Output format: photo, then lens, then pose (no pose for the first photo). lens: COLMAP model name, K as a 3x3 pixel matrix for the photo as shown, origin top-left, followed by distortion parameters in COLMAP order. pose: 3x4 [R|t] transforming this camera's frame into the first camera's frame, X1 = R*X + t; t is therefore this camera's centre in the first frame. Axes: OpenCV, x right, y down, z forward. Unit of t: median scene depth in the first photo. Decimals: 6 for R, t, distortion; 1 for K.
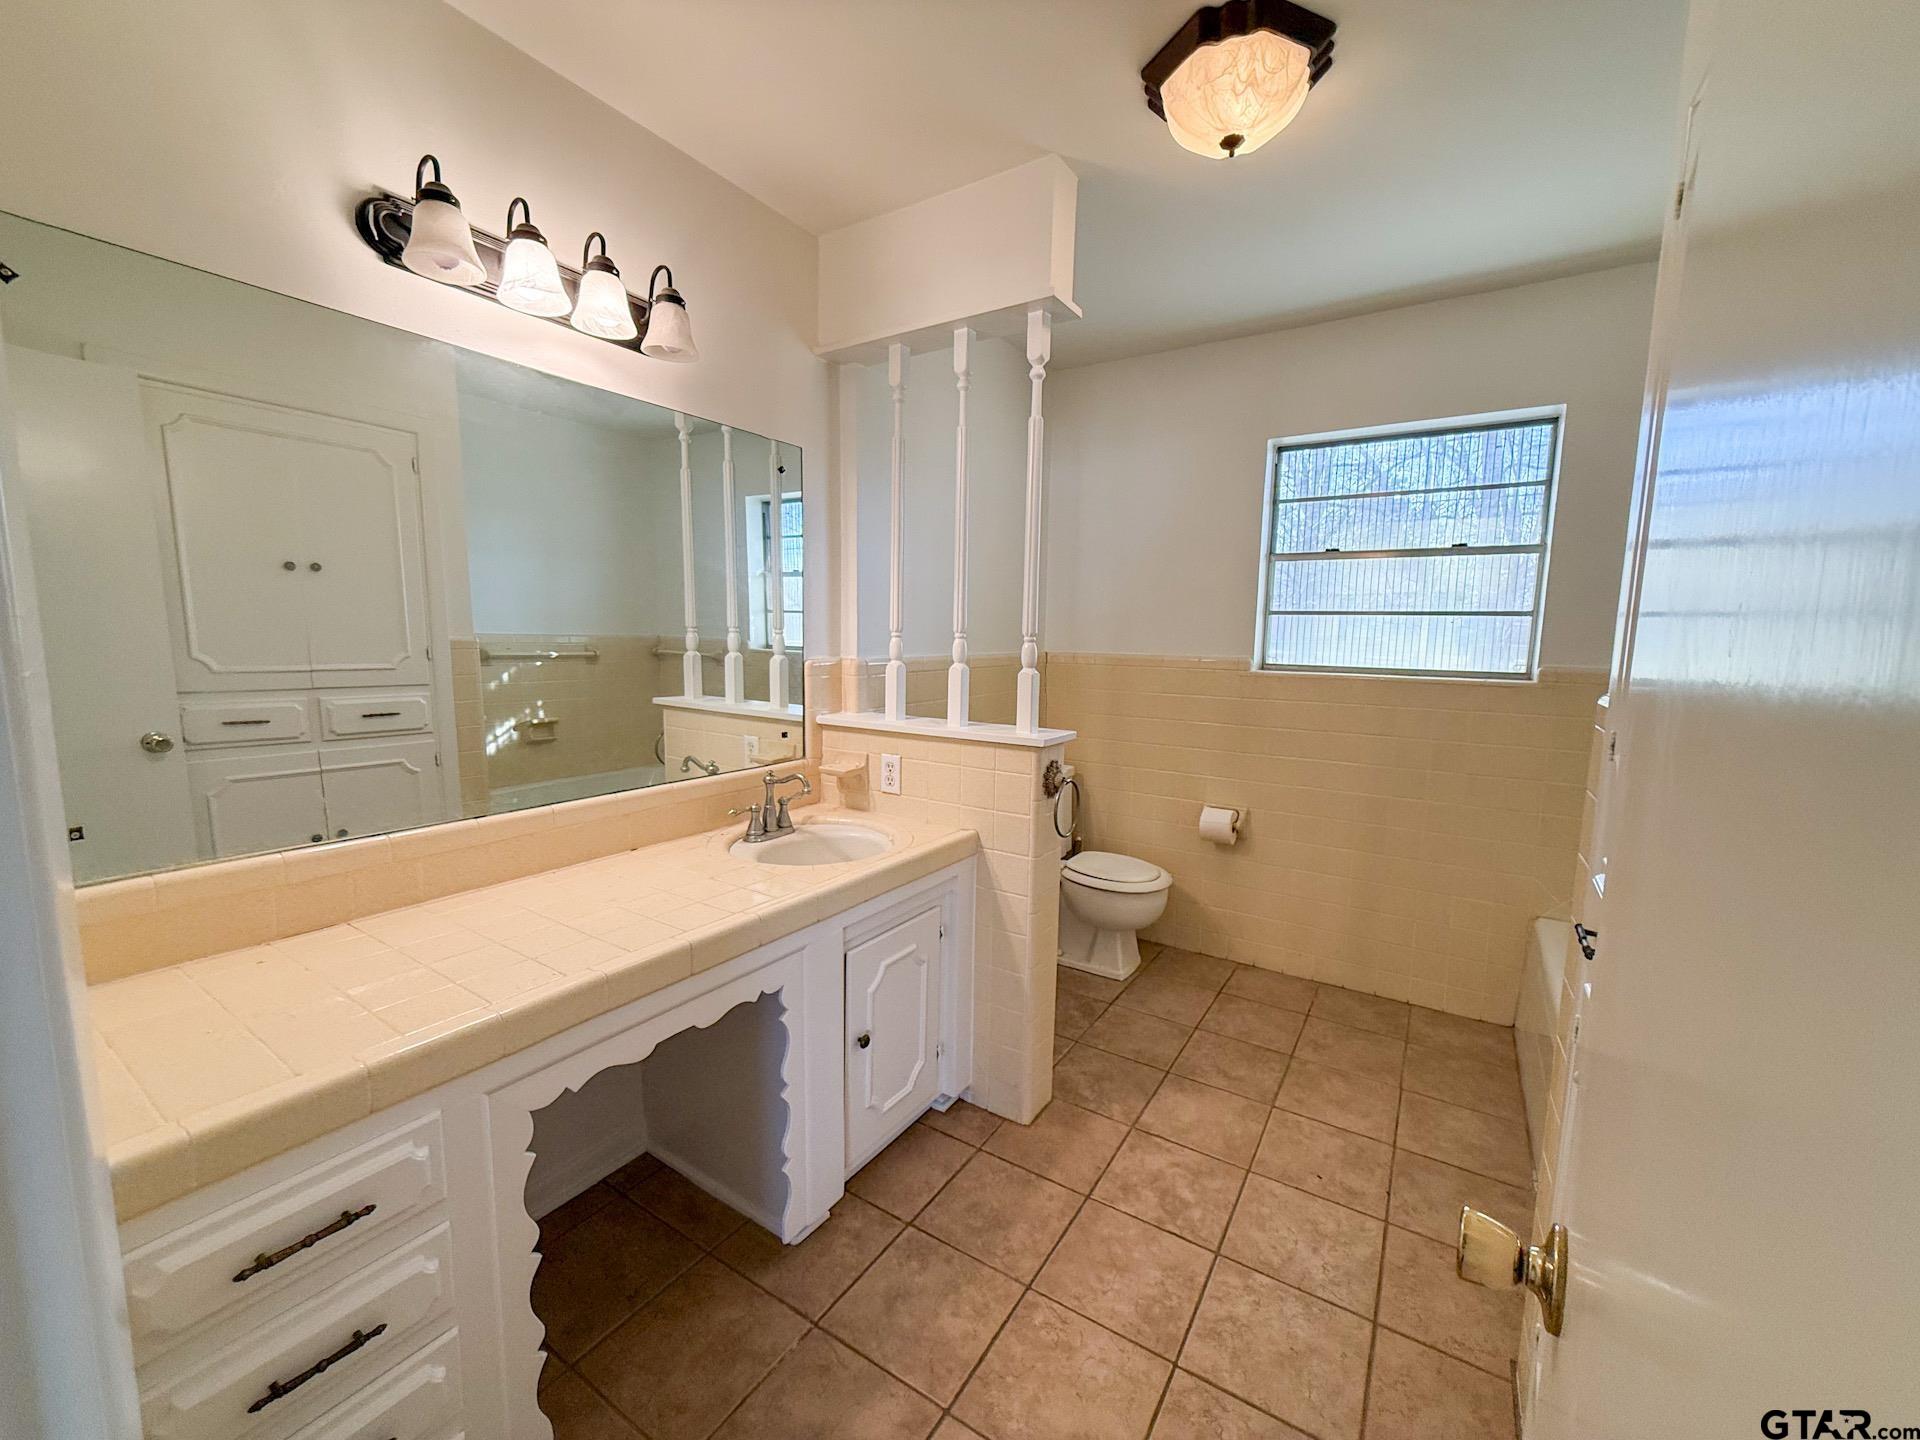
lens RADIAL K [[768.3, 0, 960.0], [0, 768.3, 720.0], [0, 0, 1]] dist [0.006973, 0.000134]
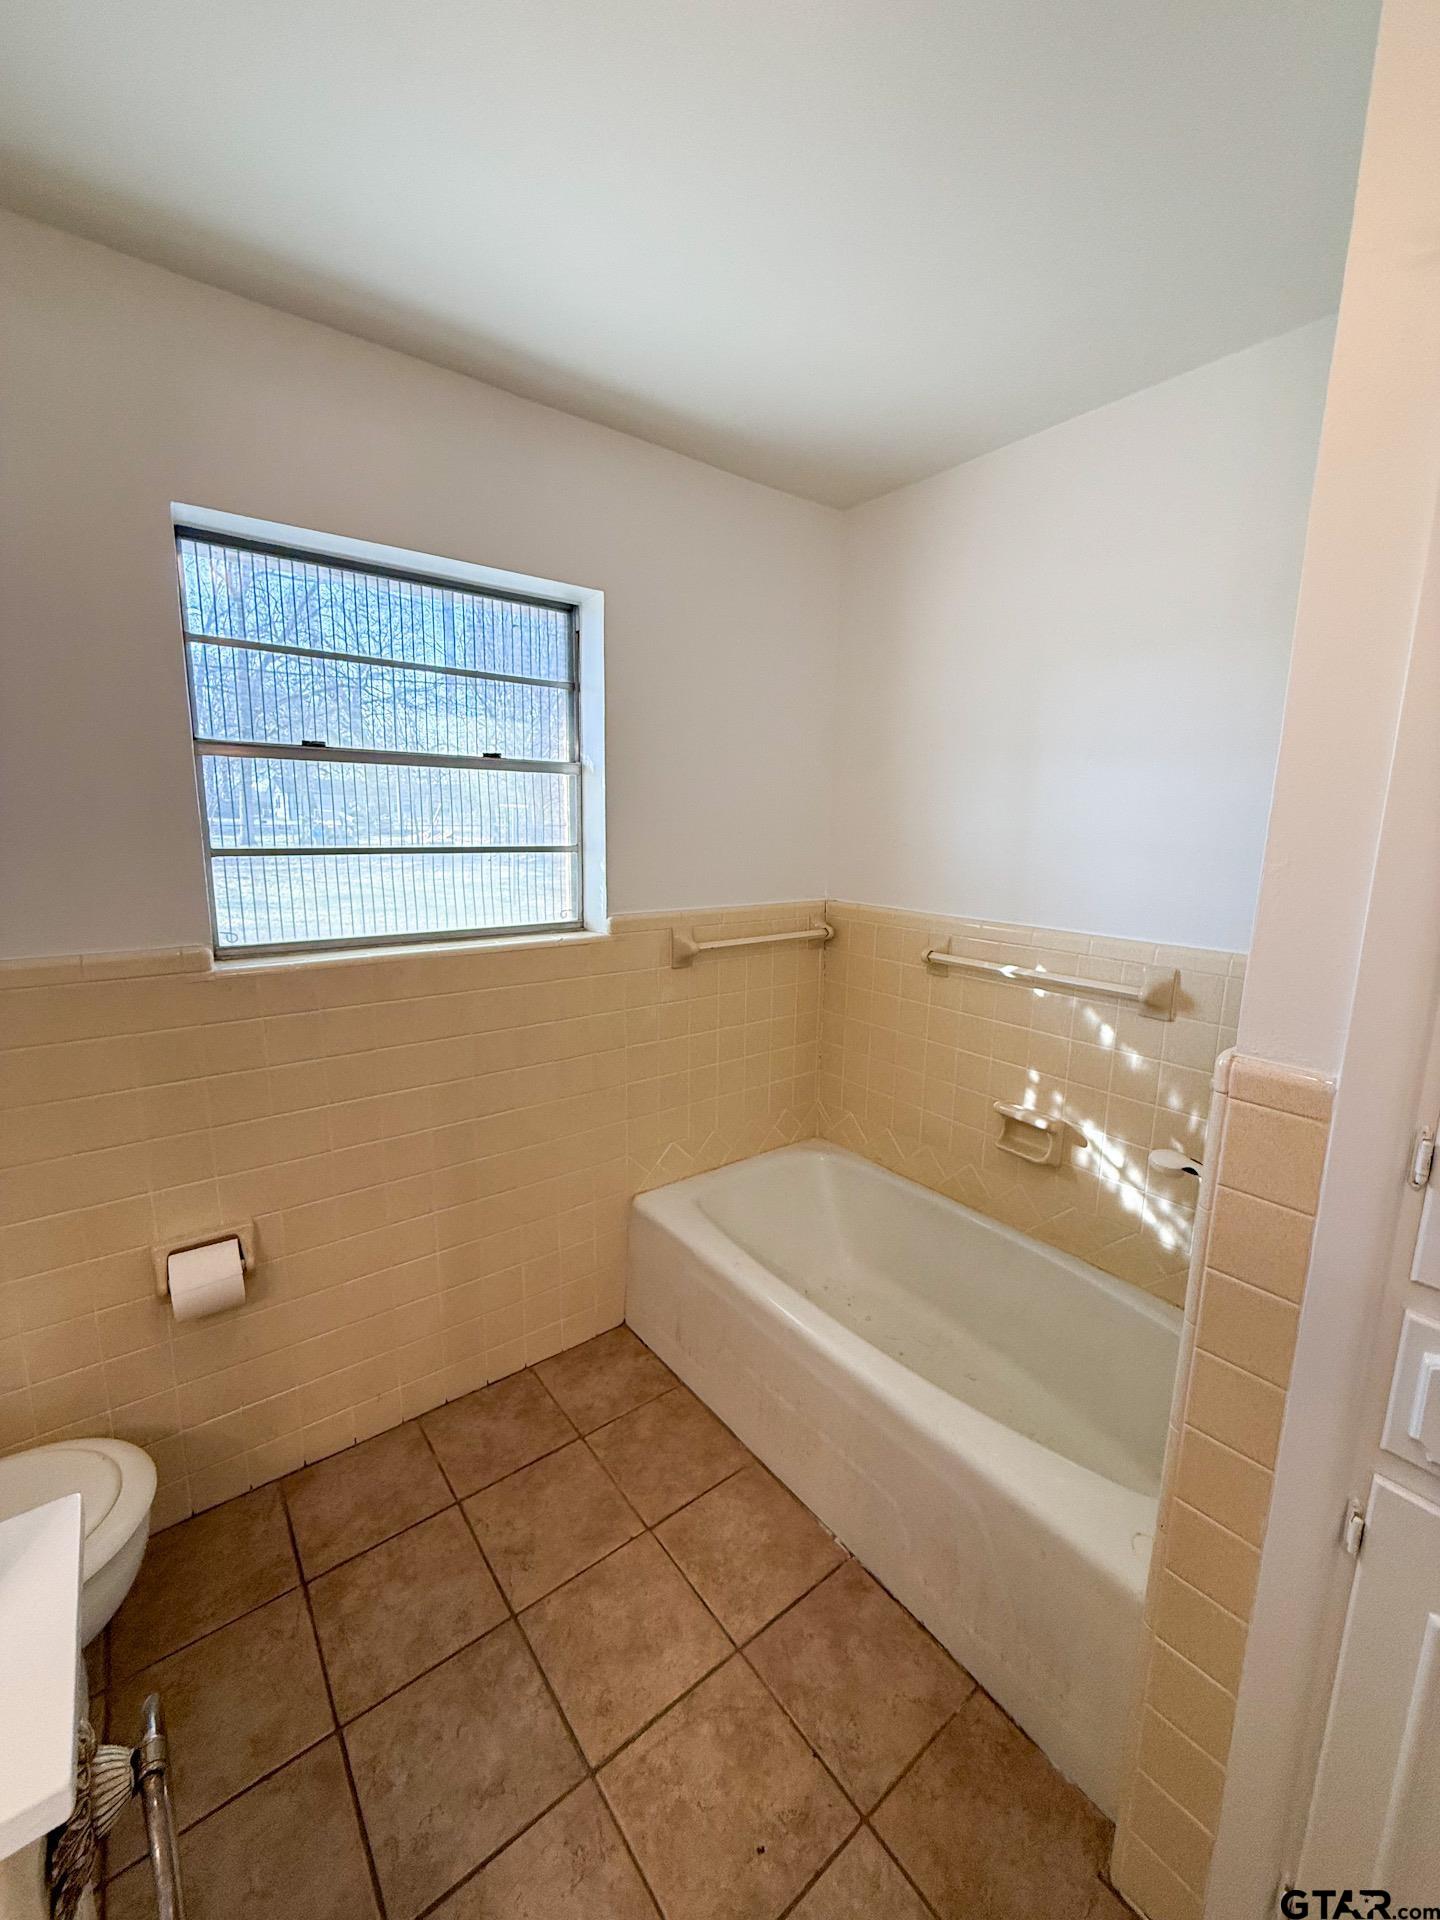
lens RADIAL K [[768.3, 0, 720.0], [0, 768.3, 960.0], [0, 0, 1]] dist [0.006973, 0.000134]
pose [[0.336490, -0.172696, 0.925716, 0.018292], [0.114312, 0.983261, 0.141880, -0.117379], [-0.934723, 0.058079, 0.350599, 0.564632]]
